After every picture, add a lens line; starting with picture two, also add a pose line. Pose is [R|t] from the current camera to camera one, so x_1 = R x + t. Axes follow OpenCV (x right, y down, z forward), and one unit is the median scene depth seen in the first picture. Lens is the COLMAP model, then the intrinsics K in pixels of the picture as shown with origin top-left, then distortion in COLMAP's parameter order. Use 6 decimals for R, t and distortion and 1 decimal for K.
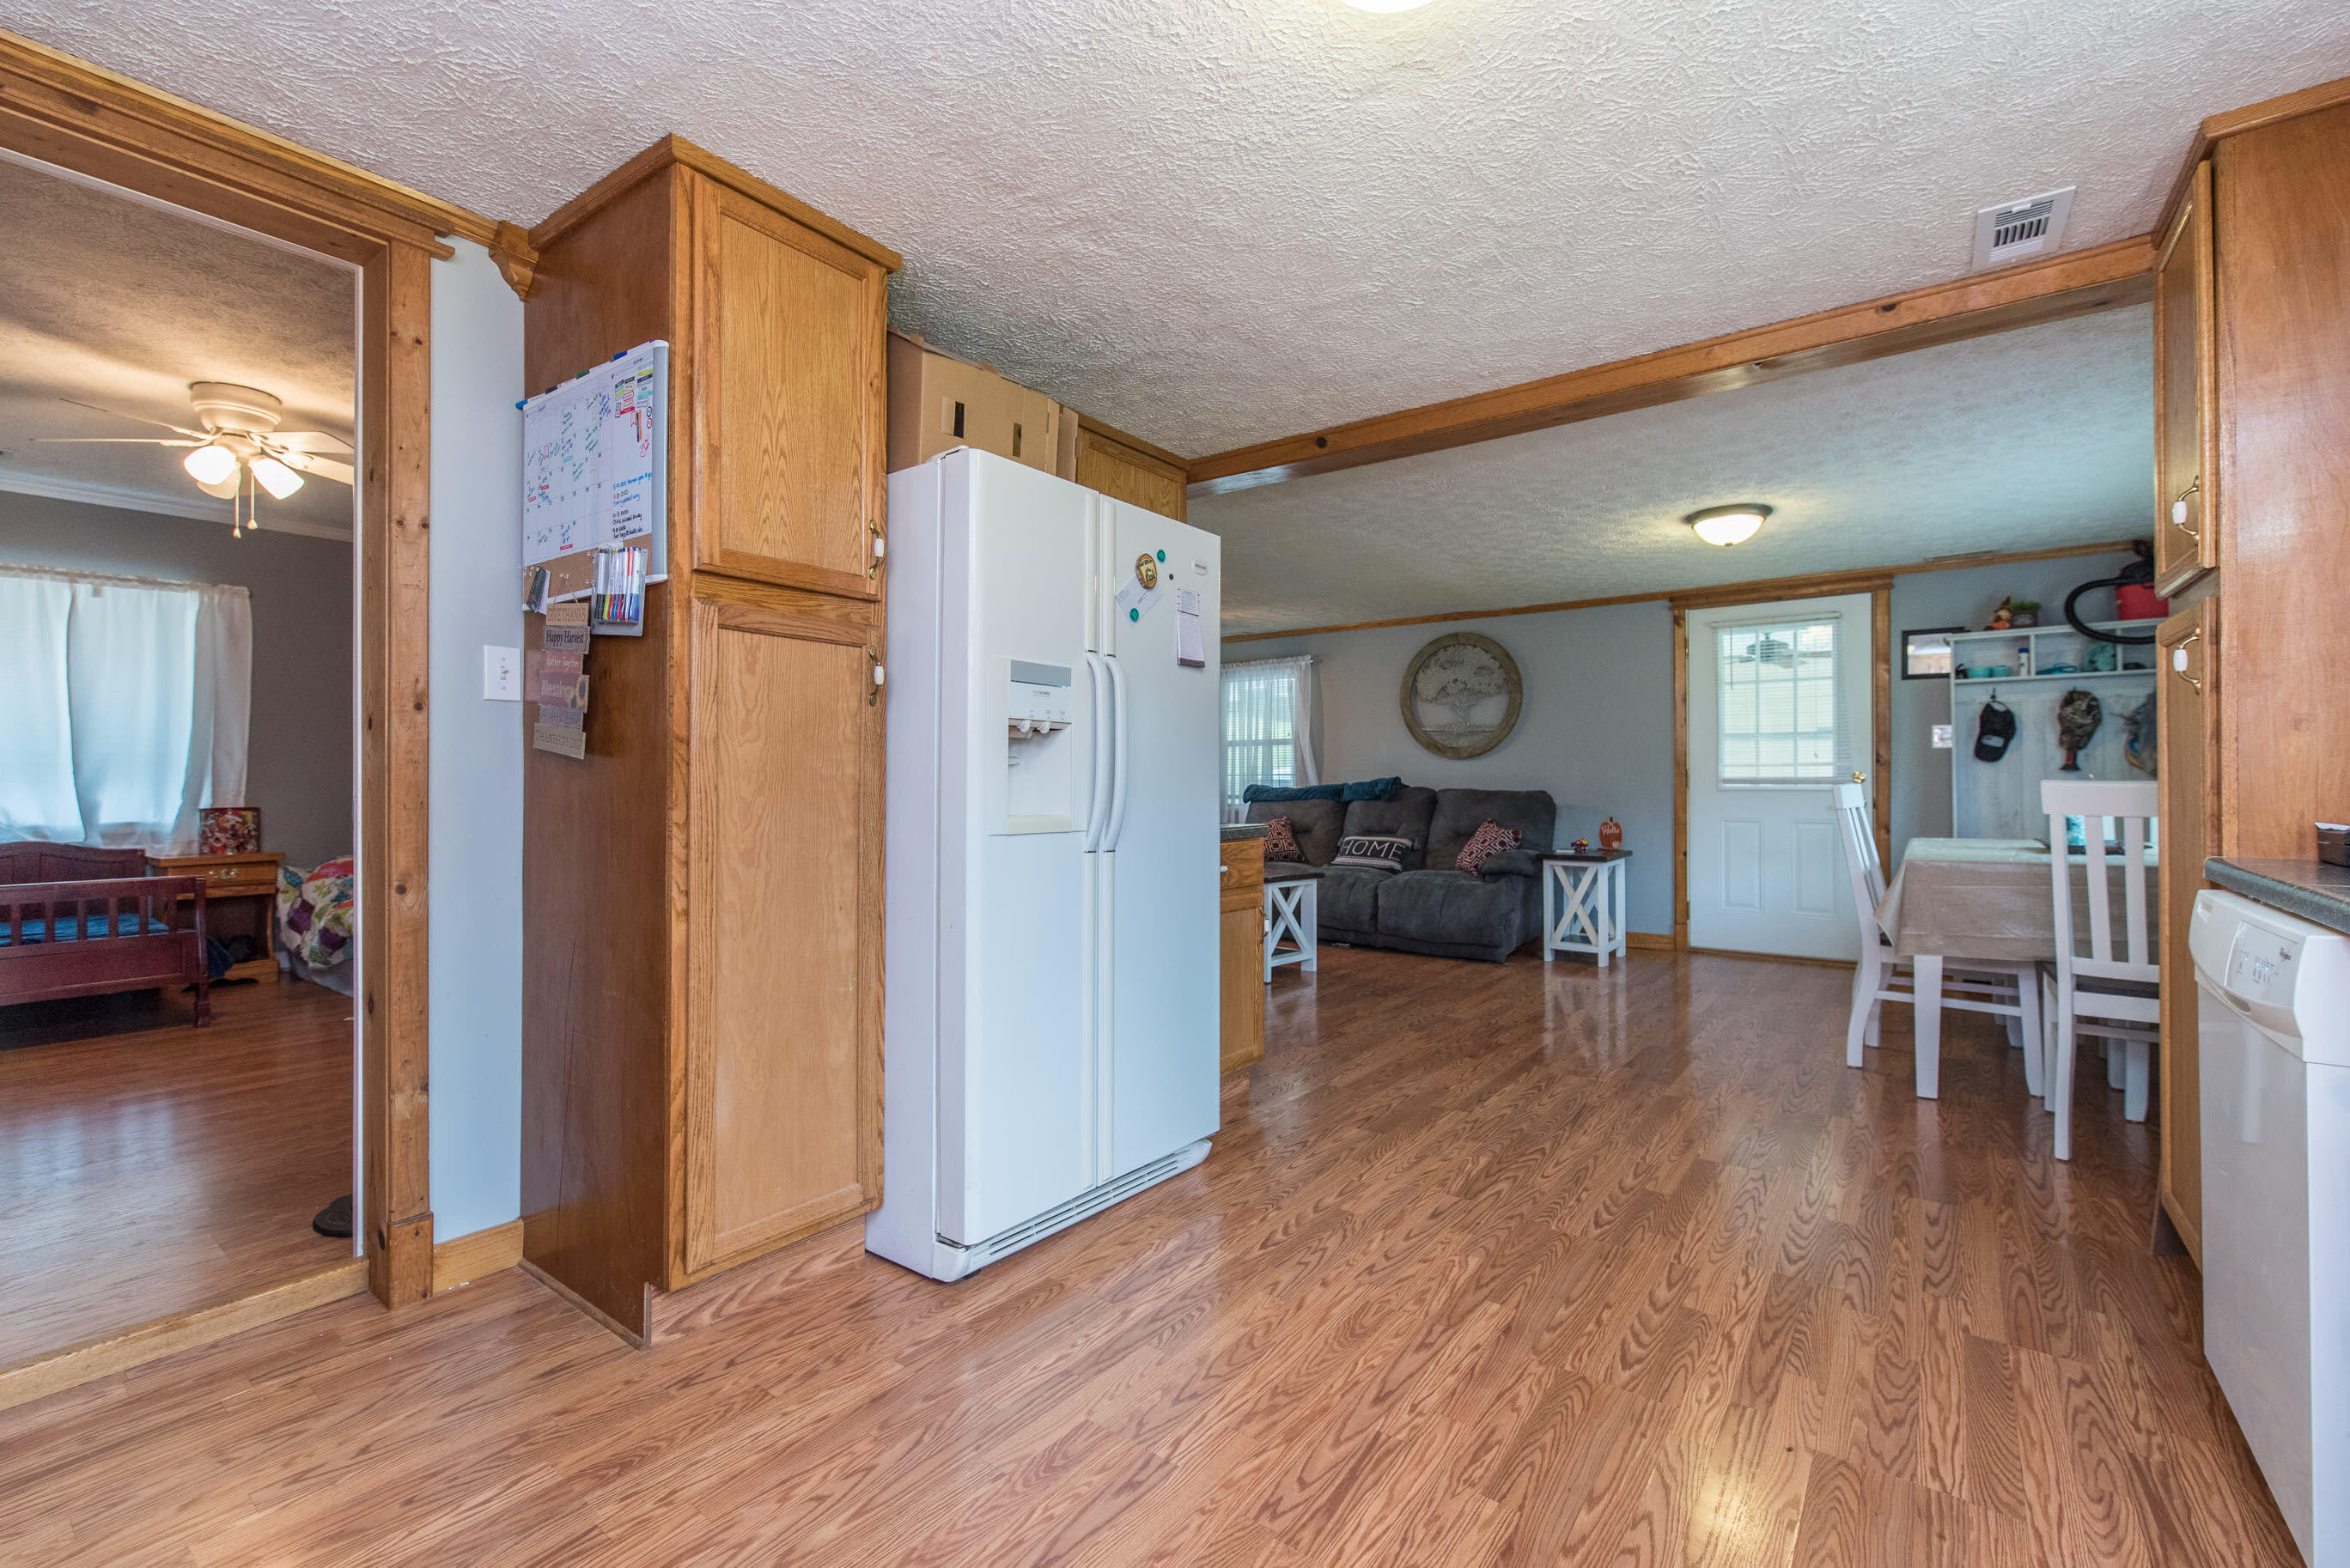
lens RADIAL K [[1010.5, 0, 1175.1], [0, 1010.5, 785.7], [0, 0, 1]] dist [-0.002028, 0.000027]
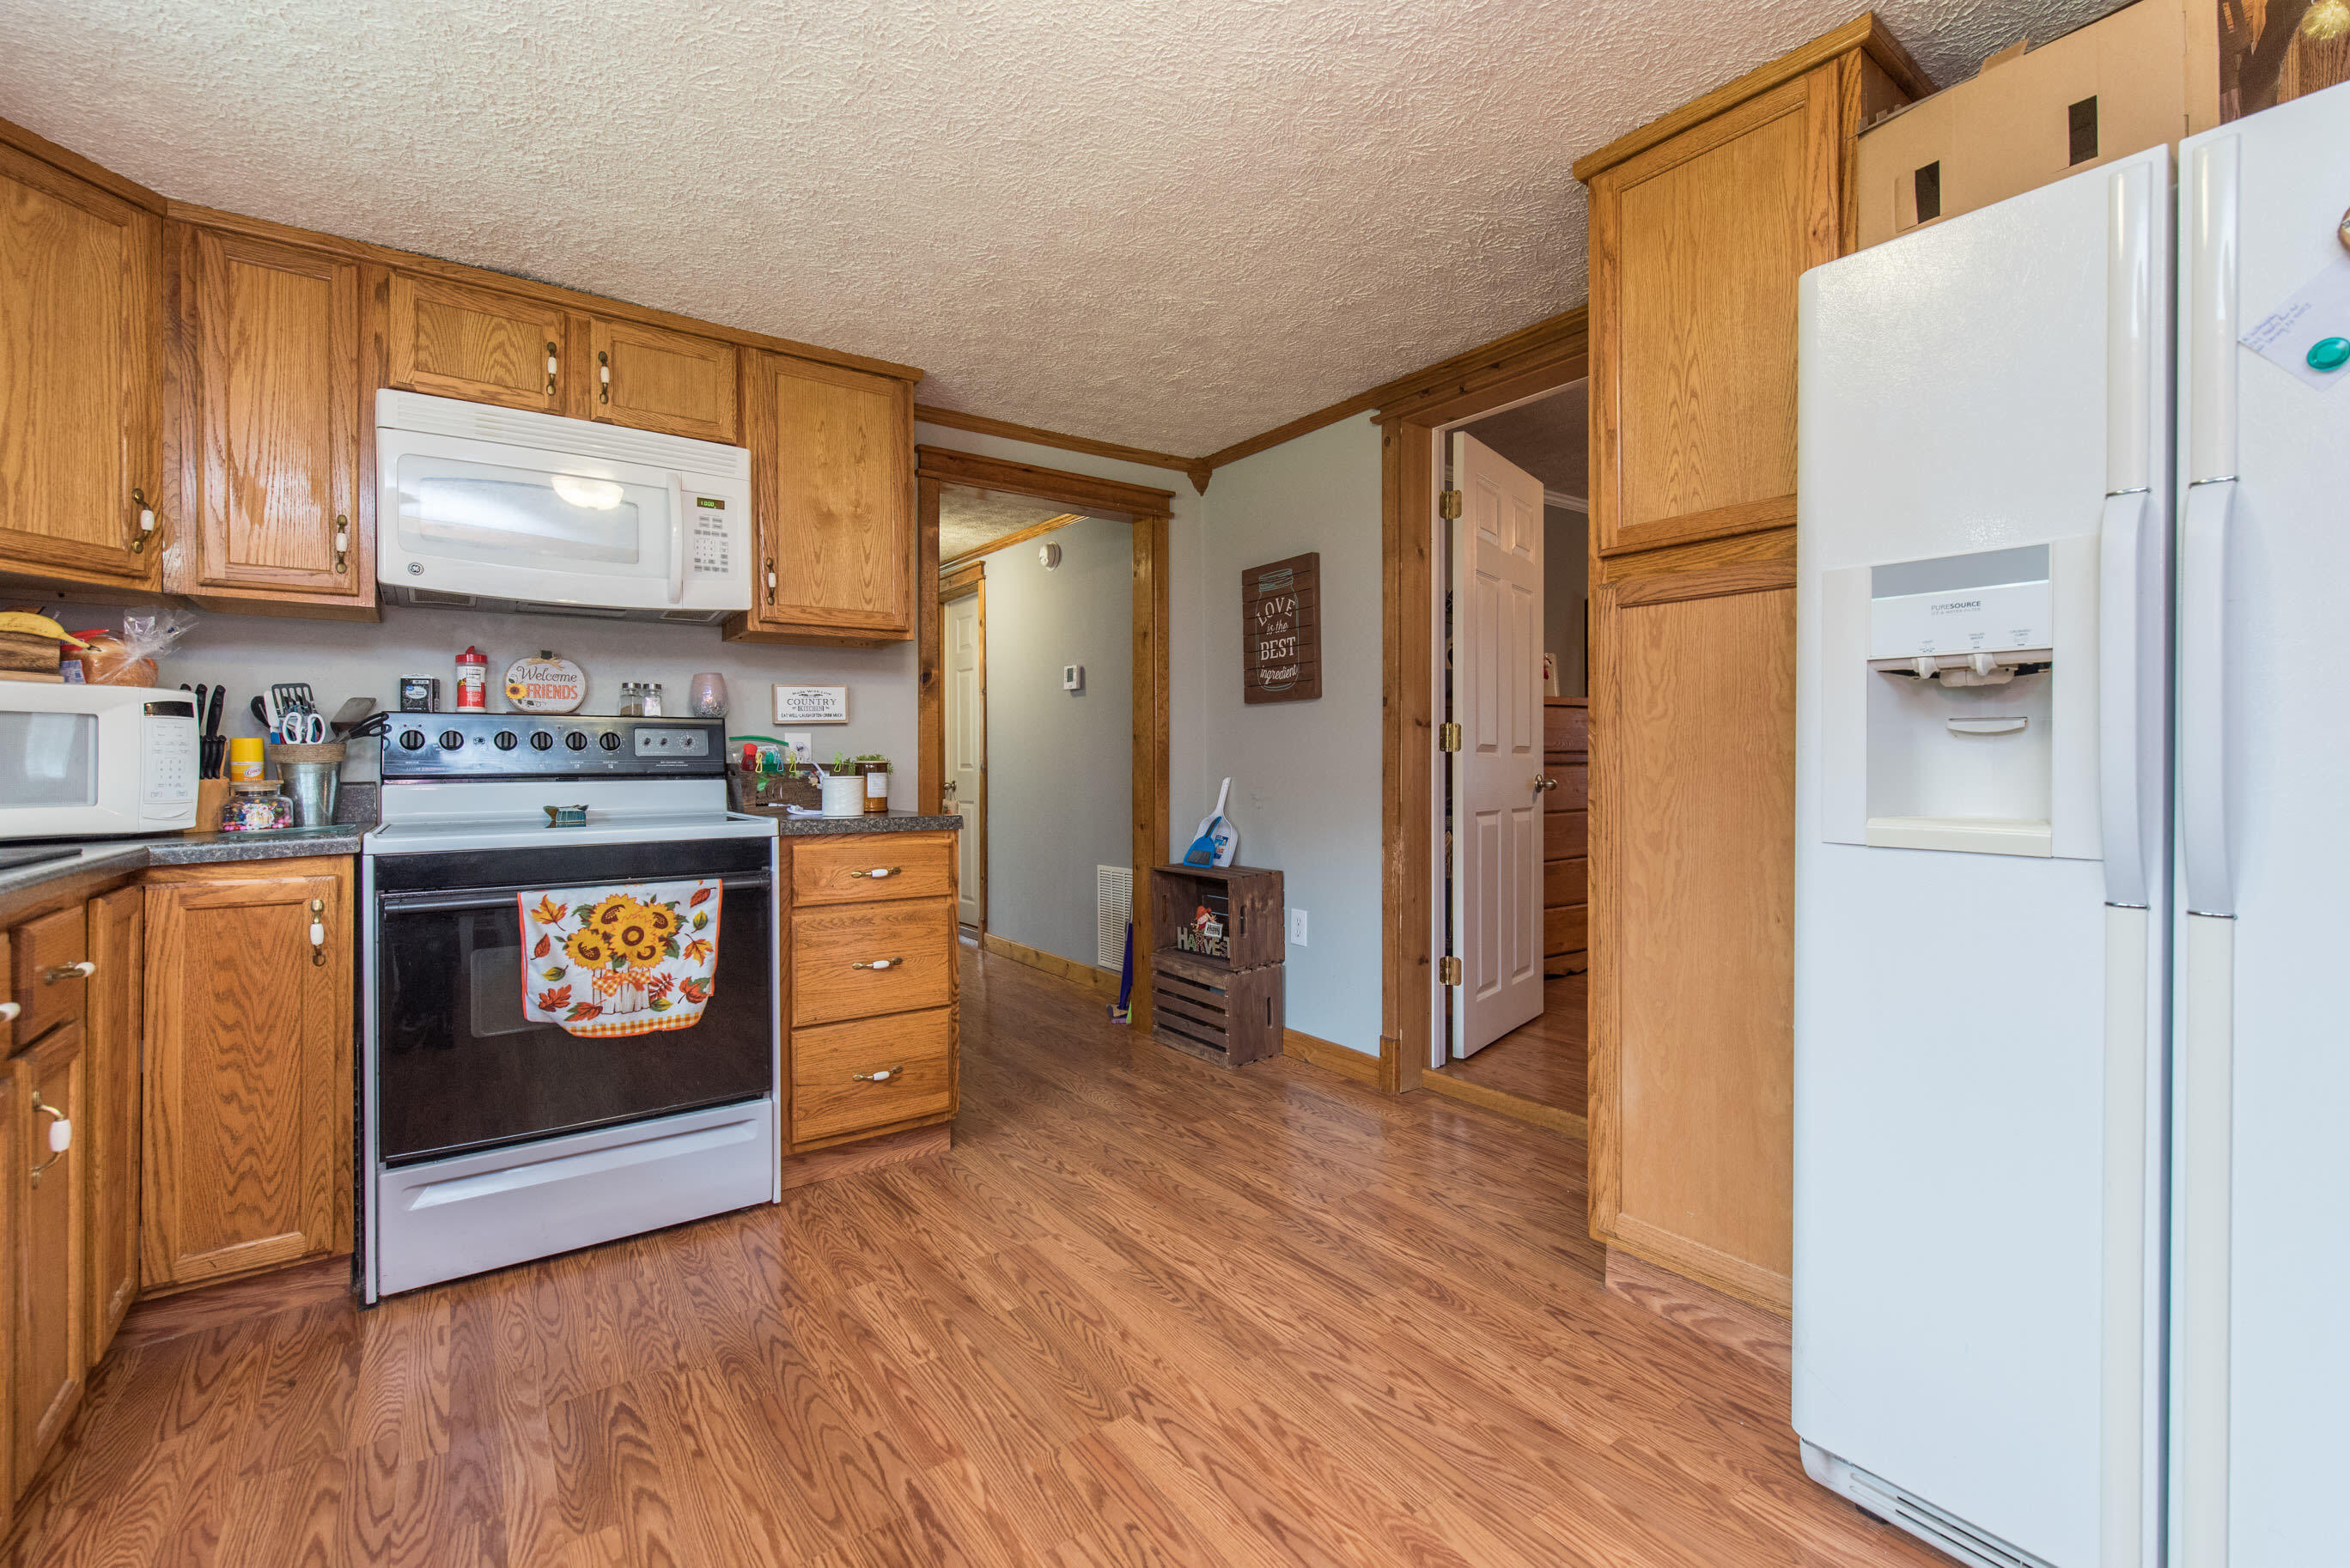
lens RADIAL K [[1010.5, 0, 1180.5], [0, 1010.5, 761.7], [0, 0, 1]] dist [-0.002028, 0.000027]
pose [[-0.296283, 0.002148, -0.955098, 0.676569], [0.001186, 0.999998, 0.001881, -0.006645], [0.955100, -0.000575, -0.296284, 0.934257]]
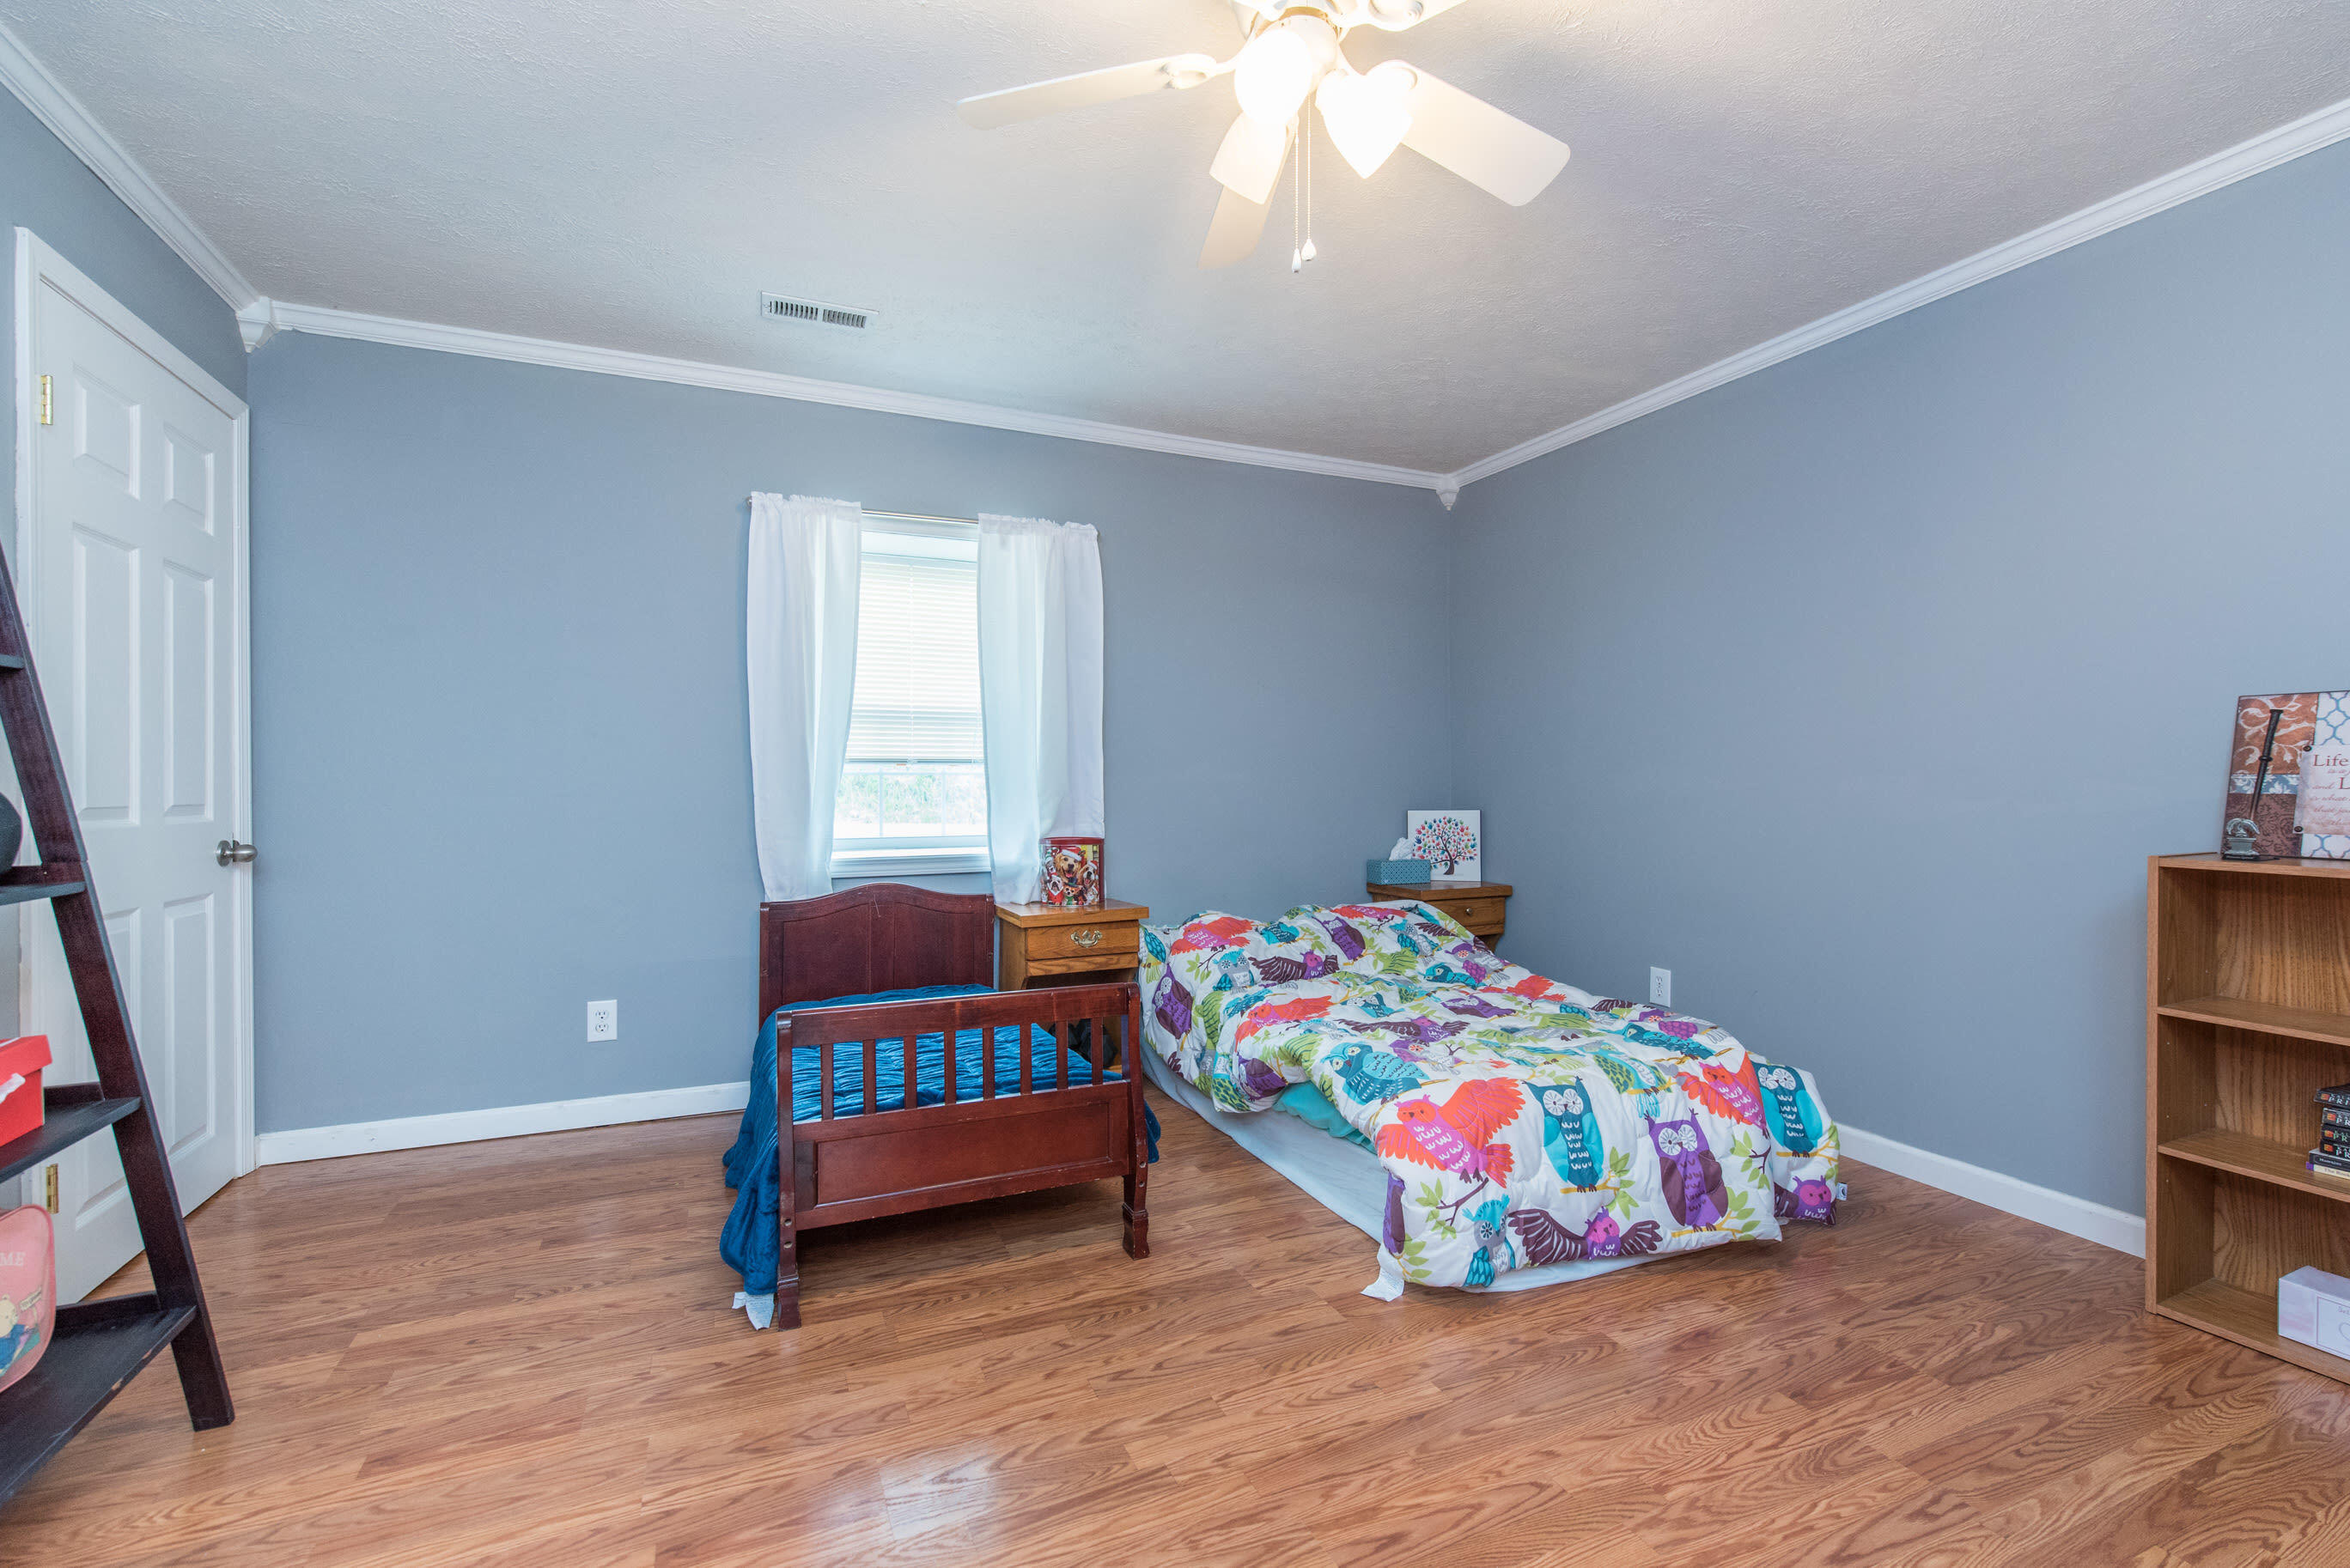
lens RADIAL K [[1010.5, 0, 1170.2], [0, 1010.5, 791.1], [0, 0, 1]] dist [-0.002028, 0.000027]
pose [[0.882811, -0.016611, -0.469434, -0.037959], [0.016203, 0.999857, -0.004908, -0.000640], [0.469448, -0.003274, 0.882954, 0.028251]]
